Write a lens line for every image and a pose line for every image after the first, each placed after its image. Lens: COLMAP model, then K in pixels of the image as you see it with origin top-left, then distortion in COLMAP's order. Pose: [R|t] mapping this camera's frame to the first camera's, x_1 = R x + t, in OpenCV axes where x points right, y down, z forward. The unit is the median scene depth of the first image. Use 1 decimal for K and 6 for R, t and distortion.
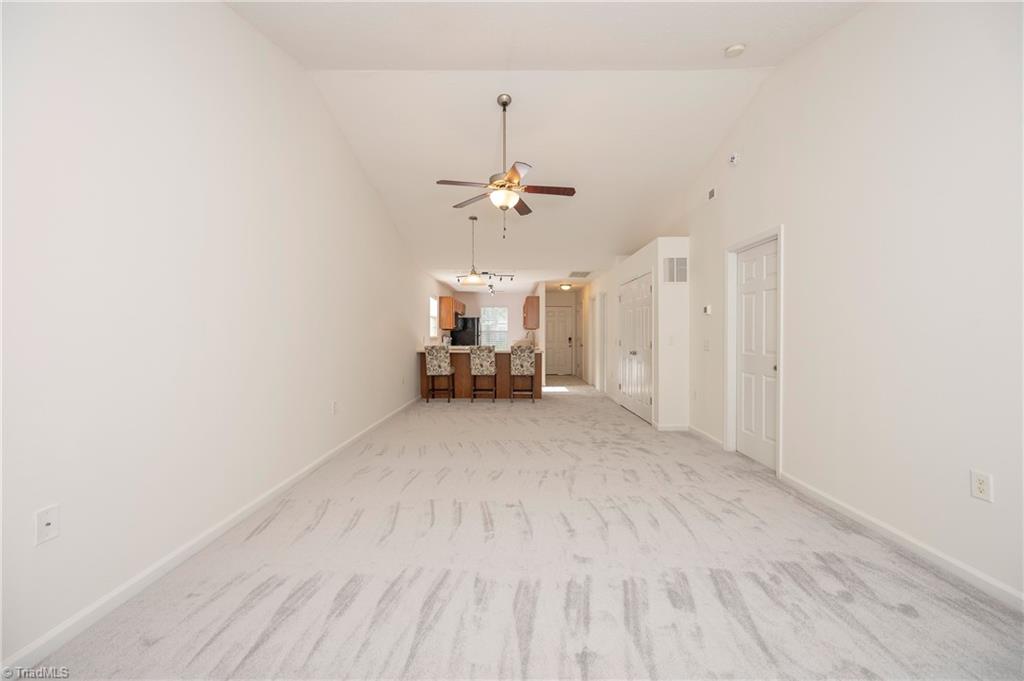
lens RADIAL K [[403.6, 0, 512.8], [0, 403.6, 340.6], [0, 0, 1]] dist [0.000108, -0.000095]
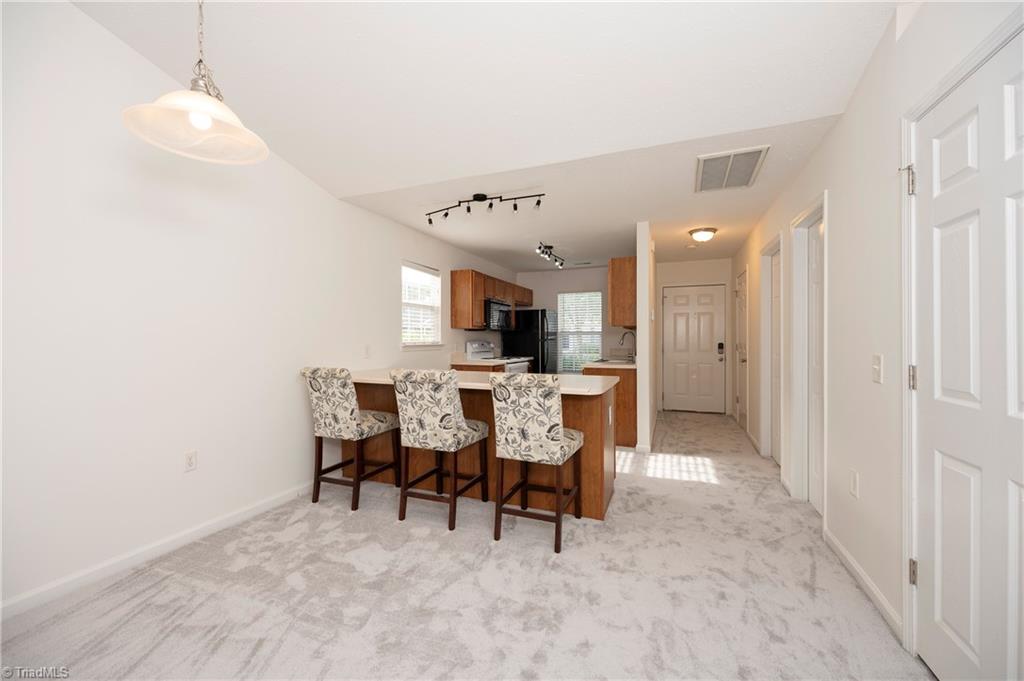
lens RADIAL K [[403.6, 0, 512.8], [0, 403.6, 340.6], [0, 0, 1]] dist [0.000108, -0.000095]
pose [[0.931071, -0.001180, -0.364835, 0.099730], [-0.001382, 0.999976, -0.006760, -0.008799], [0.364834, 0.006798, 0.931048, 0.505234]]
